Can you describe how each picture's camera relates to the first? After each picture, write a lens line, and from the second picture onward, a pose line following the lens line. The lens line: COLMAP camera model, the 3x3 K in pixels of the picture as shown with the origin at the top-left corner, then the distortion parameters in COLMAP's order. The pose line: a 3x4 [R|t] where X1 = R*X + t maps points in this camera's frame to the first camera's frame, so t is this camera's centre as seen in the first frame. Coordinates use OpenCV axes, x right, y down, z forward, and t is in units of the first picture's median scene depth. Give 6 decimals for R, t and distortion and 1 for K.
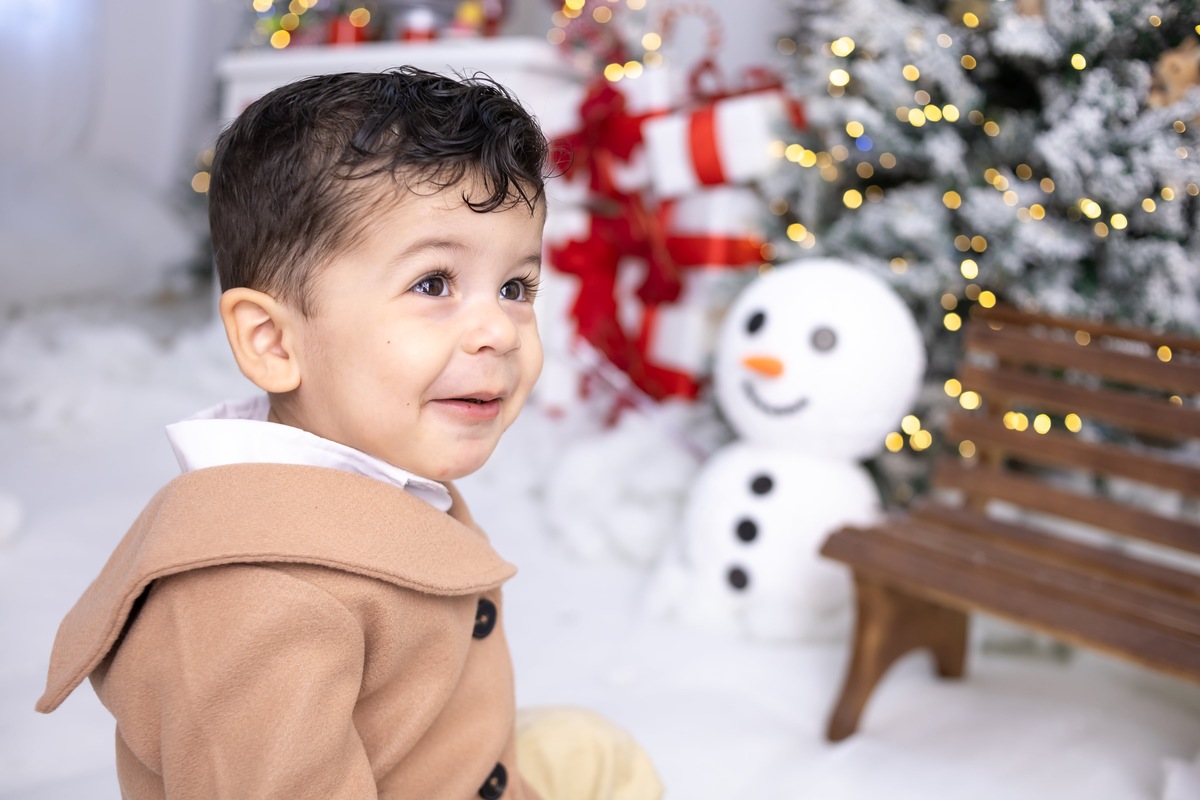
lens RADIAL K [[1226.4, 0, 600.0], [0, 1226.4, 400.0], [0, 0, 1]] dist [-0.135434, 0.074909]
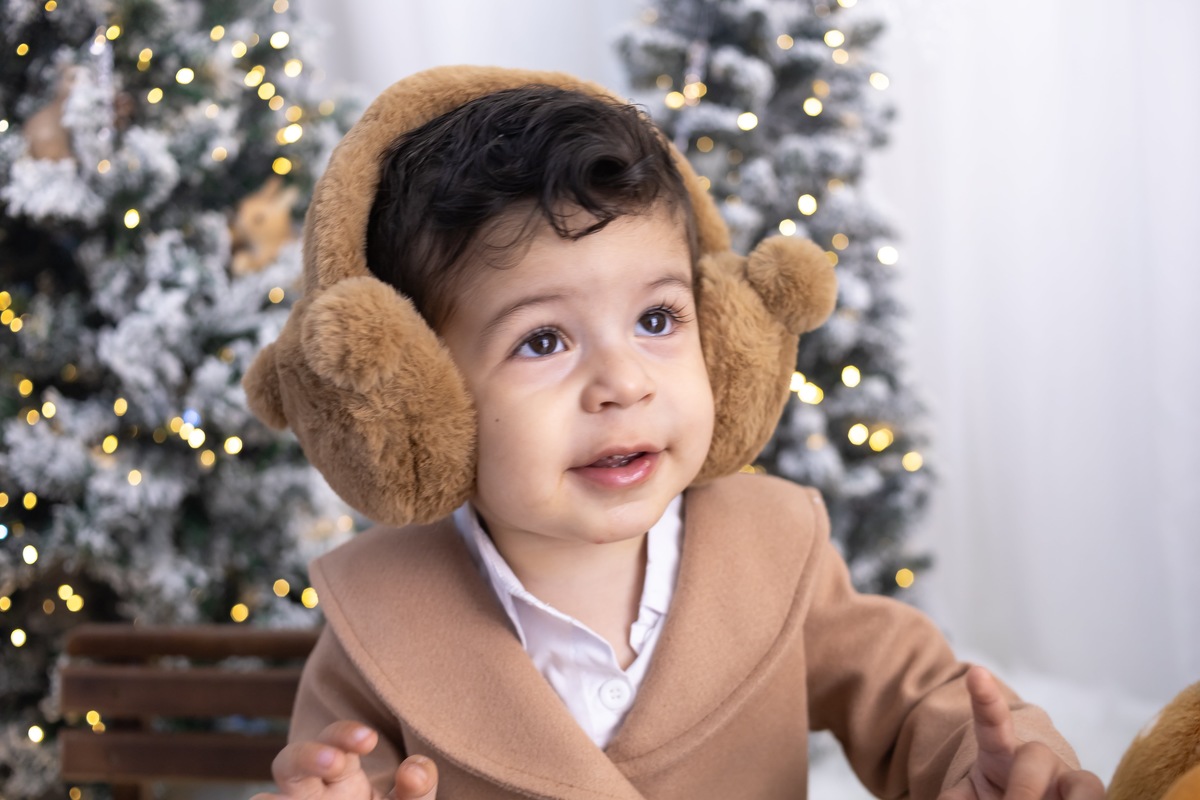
lens RADIAL K [[1226.4, 0, 600.0], [0, 1226.4, 400.0], [0, 0, 1]] dist [-0.135434, 0.074909]
pose [[0.692448, -0.142084, 0.707339, 0.078303], [0.193331, 0.981103, 0.007814, -0.130414], [-0.695082, 0.131339, 0.706832, 0.321308]]
